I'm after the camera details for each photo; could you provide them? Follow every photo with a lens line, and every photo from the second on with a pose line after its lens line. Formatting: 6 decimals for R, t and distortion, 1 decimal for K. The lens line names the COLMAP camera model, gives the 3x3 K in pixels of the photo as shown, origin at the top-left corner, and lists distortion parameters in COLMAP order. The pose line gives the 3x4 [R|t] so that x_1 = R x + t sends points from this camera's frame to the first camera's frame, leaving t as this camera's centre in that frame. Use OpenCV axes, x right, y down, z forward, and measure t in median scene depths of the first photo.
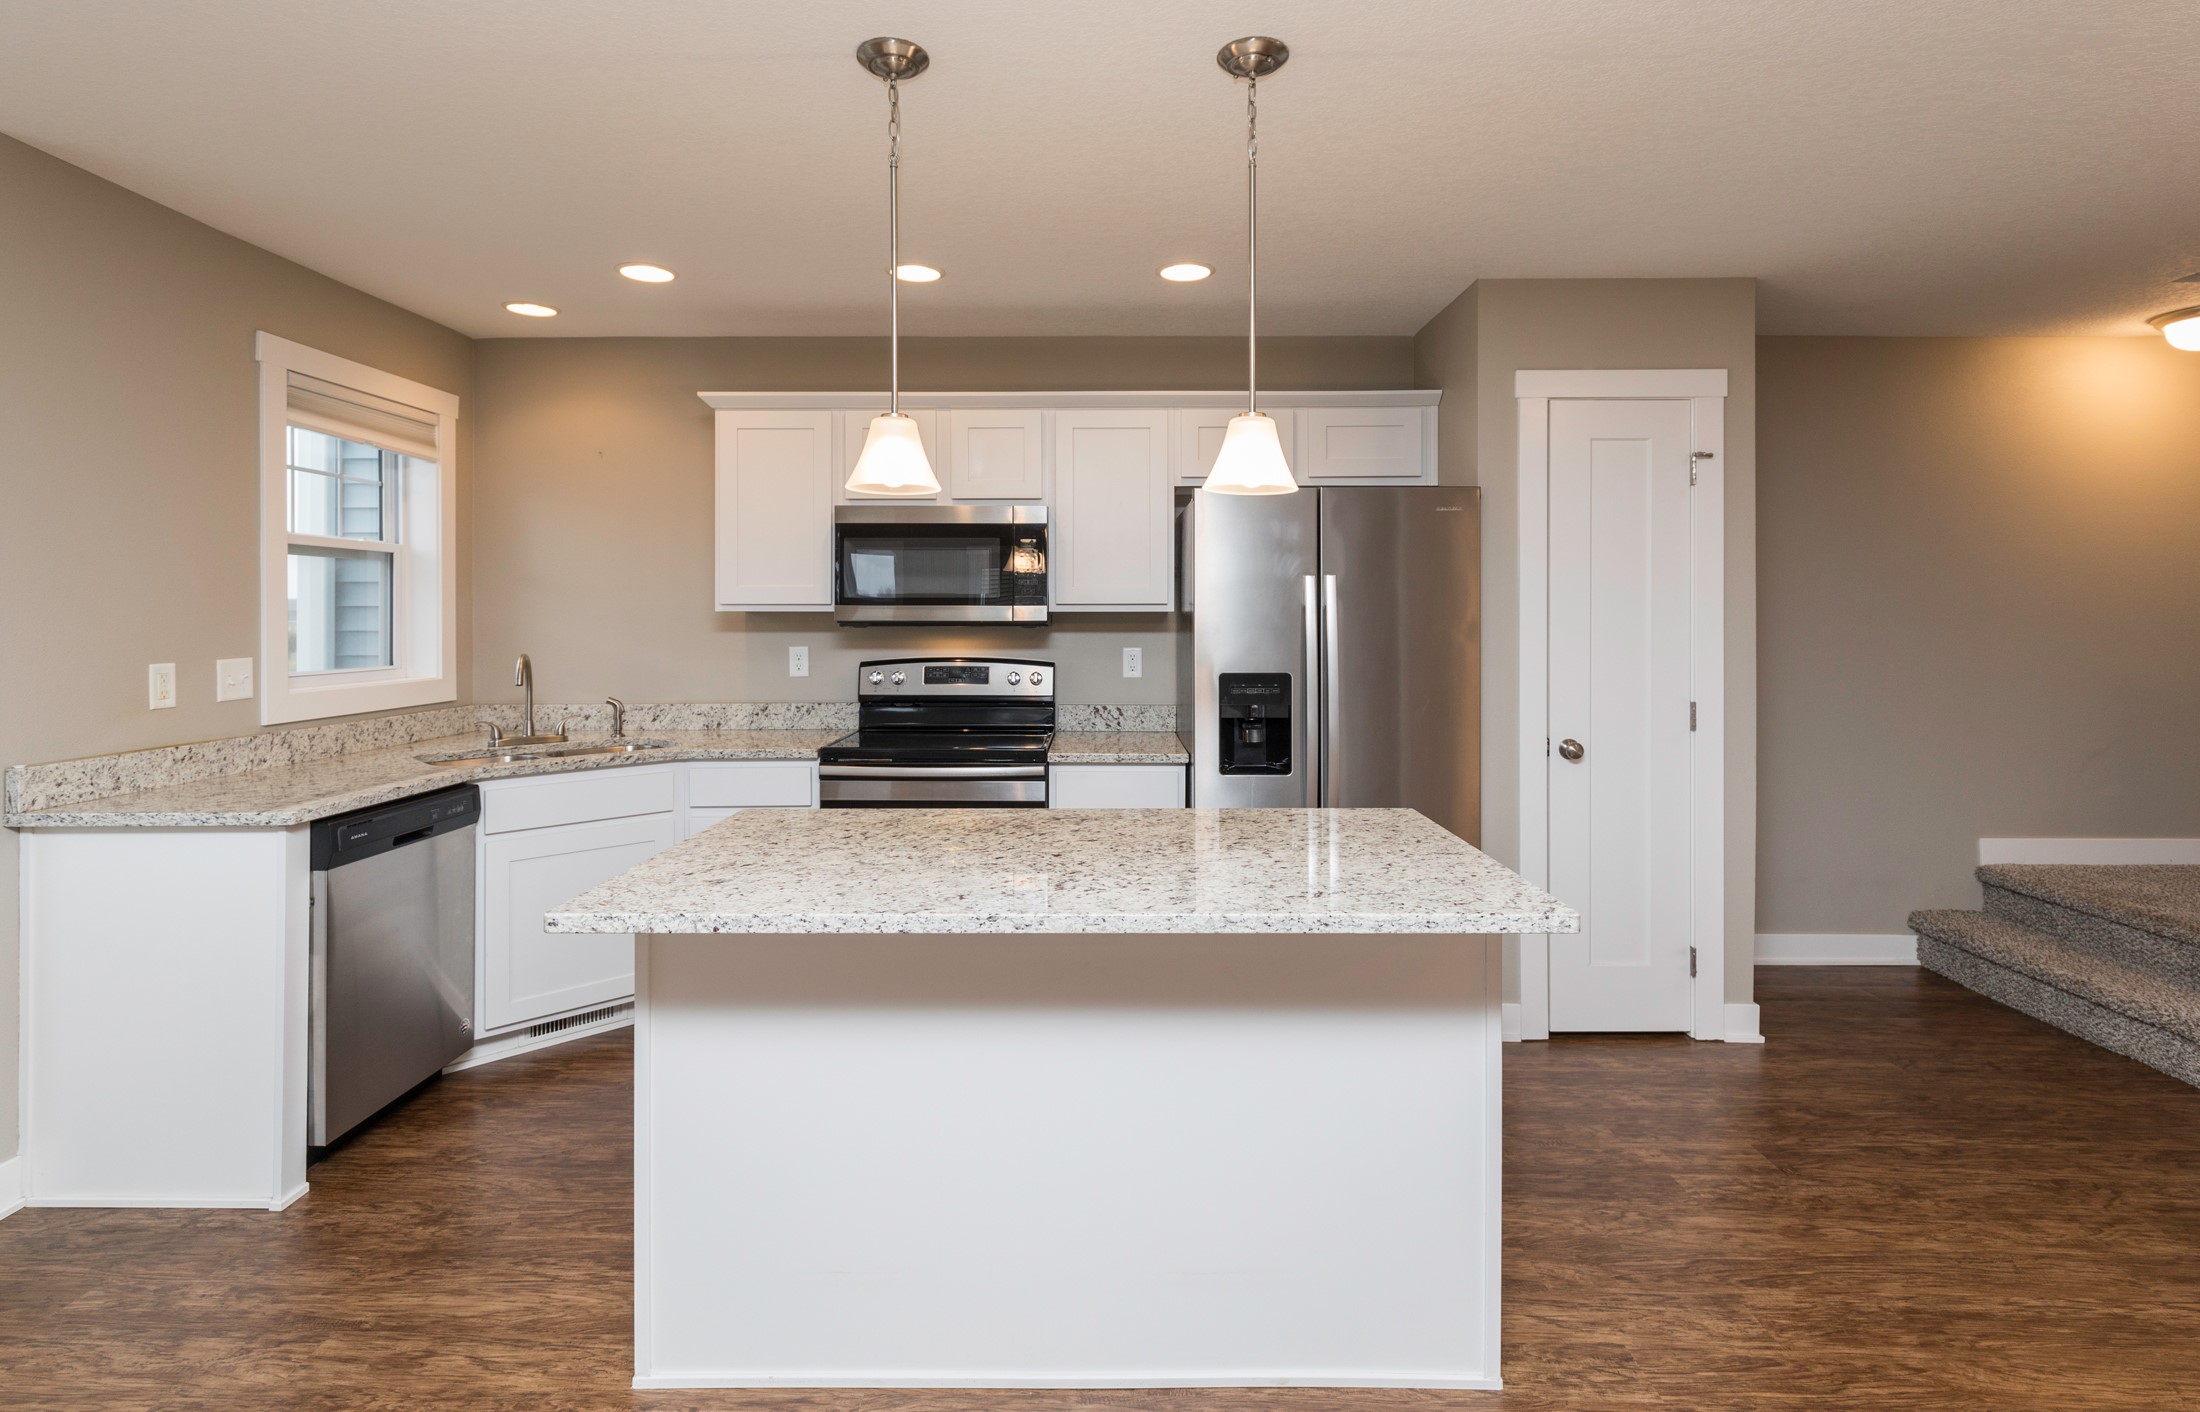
lens RADIAL K [[1101.5, 0, 1081.3], [0, 1101.5, 604.5], [0, 0, 1]] dist [0.000403, 0.000676]
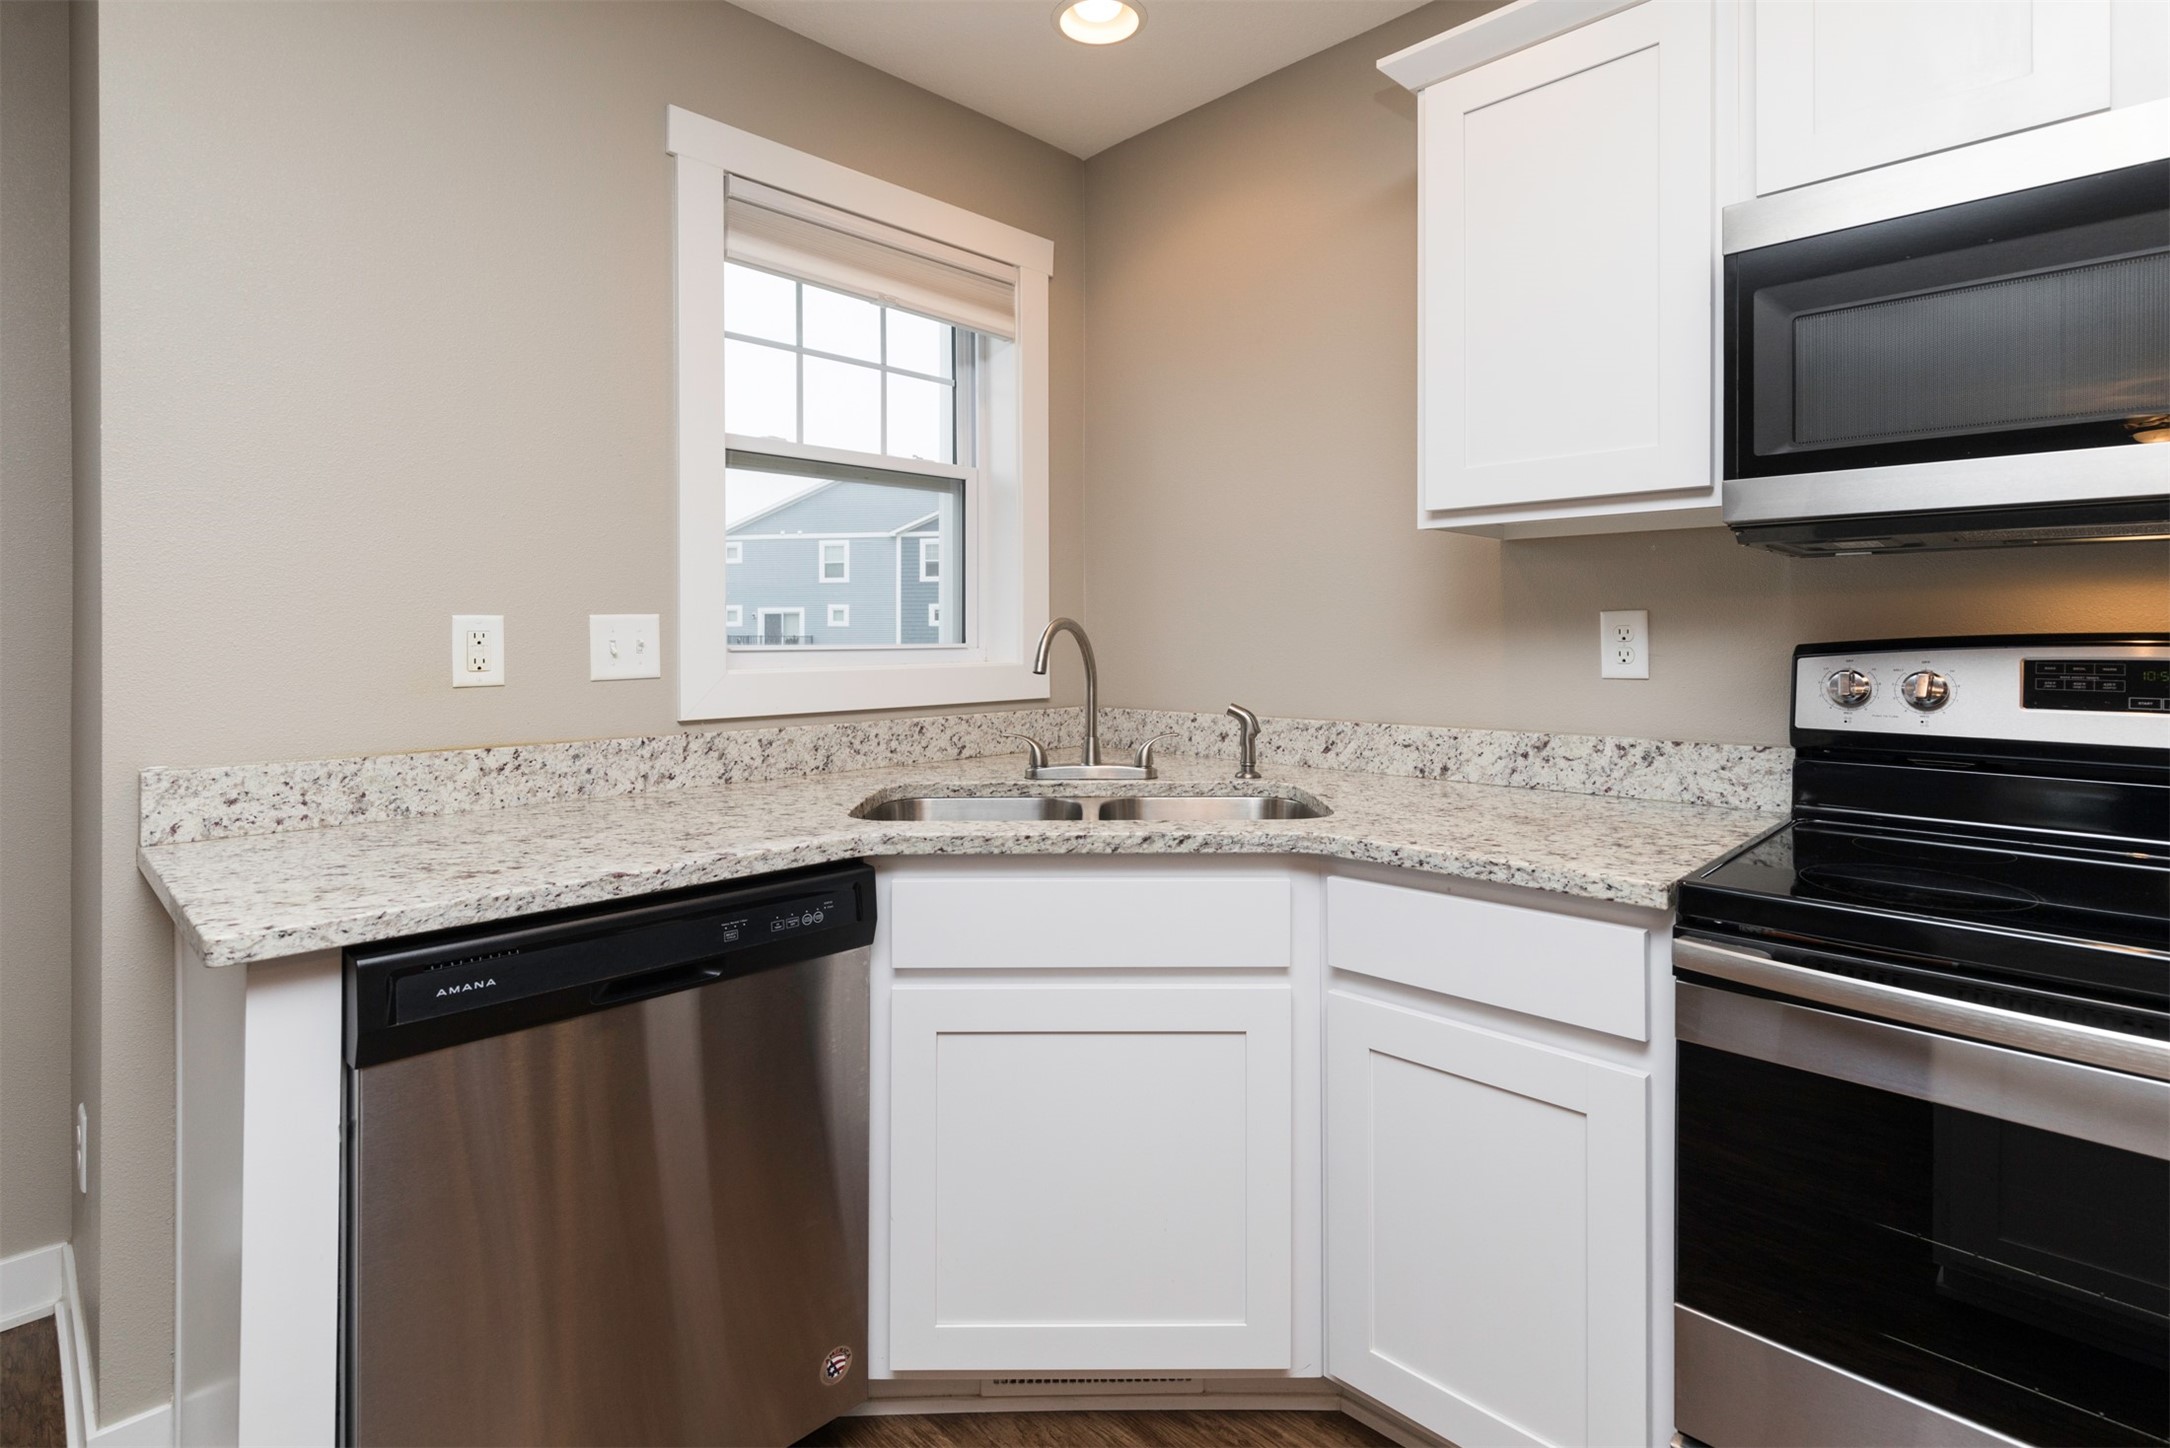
lens RADIAL K [[1065.4, 0, 1023.1], [0, 1065.4, 632.6], [0, 0, 1]] dist [0.002579, 0.000283]
pose [[0.700791, -0.000802, -0.713366, -0.135136], [0.010622, 0.999900, 0.009311, 0.046005], [0.713287, -0.014103, 0.700730, 0.594012]]
